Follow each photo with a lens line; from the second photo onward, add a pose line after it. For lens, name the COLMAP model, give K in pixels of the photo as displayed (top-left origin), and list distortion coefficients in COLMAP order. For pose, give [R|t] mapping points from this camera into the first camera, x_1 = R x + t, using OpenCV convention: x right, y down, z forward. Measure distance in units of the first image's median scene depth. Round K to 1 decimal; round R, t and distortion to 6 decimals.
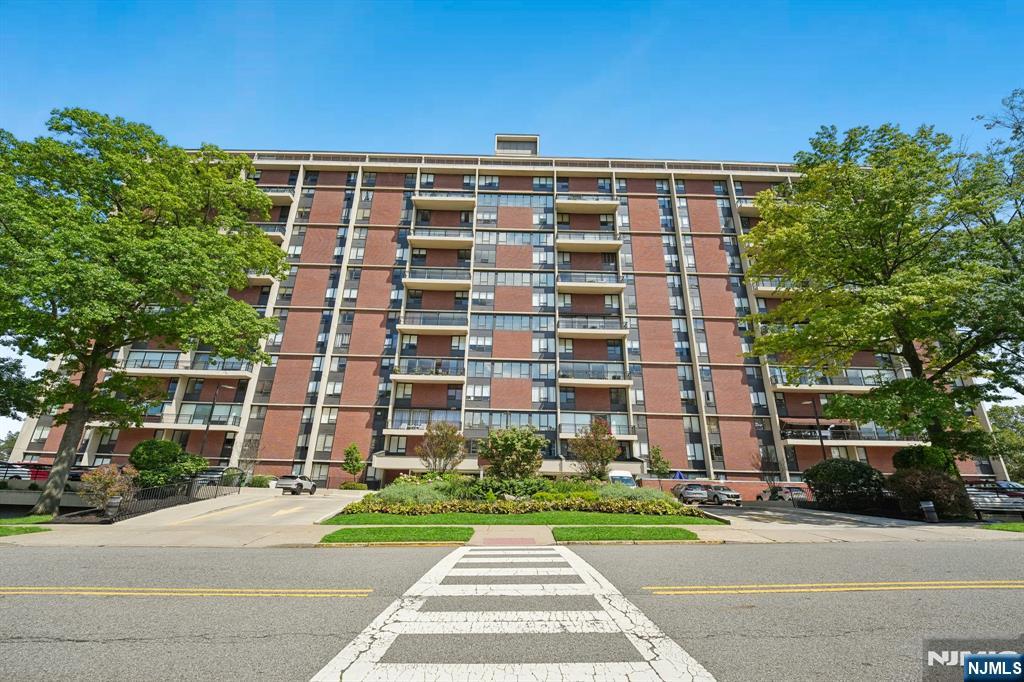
lens RADIAL K [[417.9, 0, 512.0], [0, 417.9, 341.0], [0, 0, 1]] dist [0.003053, -0.000005]
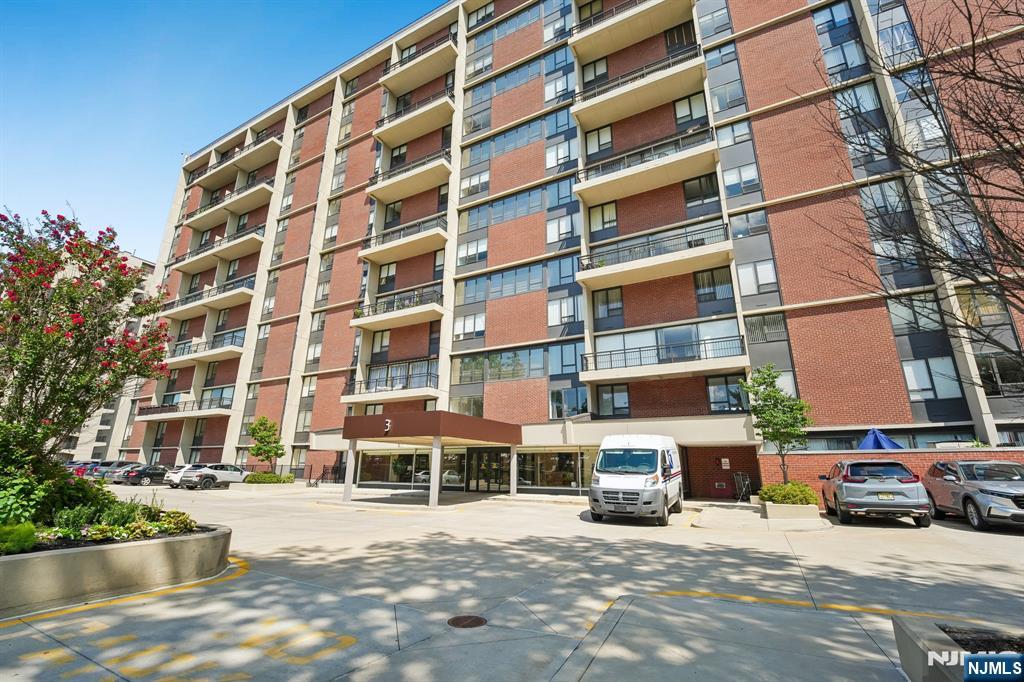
lens RADIAL K [[439.1, 0, 512.0], [0, 439.1, 341.0], [0, 0, 1]] dist [-0.001576, -0.000468]
pose [[0.875538, -0.152050, -0.458601, 0.273459], [0.175284, 0.984483, 0.008235, 0.150464], [0.450233, -0.087596, 0.888604, 0.441195]]
